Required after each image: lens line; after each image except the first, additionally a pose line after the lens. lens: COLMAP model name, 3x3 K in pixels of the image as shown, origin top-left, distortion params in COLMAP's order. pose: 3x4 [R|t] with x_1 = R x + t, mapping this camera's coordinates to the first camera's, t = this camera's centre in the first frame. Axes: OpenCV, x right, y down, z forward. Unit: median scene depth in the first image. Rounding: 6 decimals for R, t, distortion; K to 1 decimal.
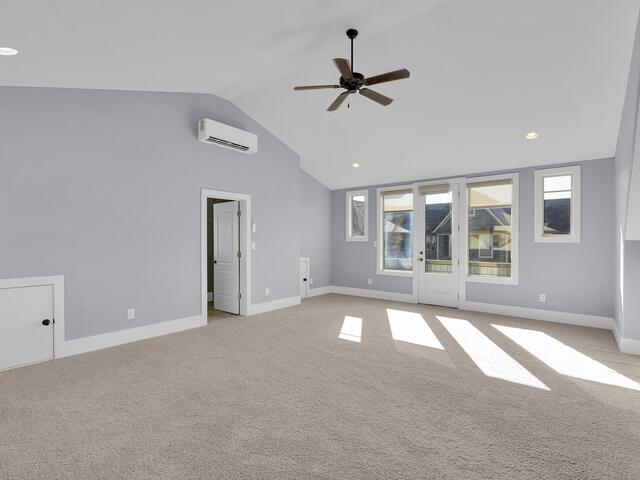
lens RADIAL K [[318.2, 0, 320.0], [0, 318.2, 240.0], [0, 0, 1]] dist [0.002614, 0.000284]
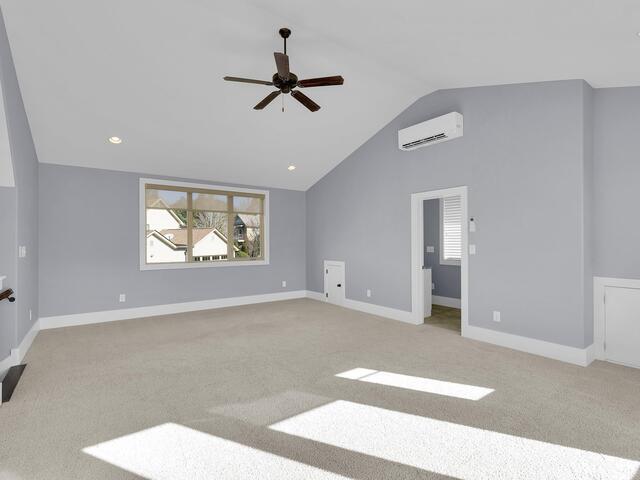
lens RADIAL K [[318.2, 0, 320.0], [0, 318.2, 240.0], [0, 0, 1]] dist [0.002614, 0.000284]
pose [[-0.235665, -0.008073, -0.971801, 0.820111], [-0.000058, 0.999966, -0.008293, 0.001506], [0.971834, -0.001898, -0.235658, 1.067187]]
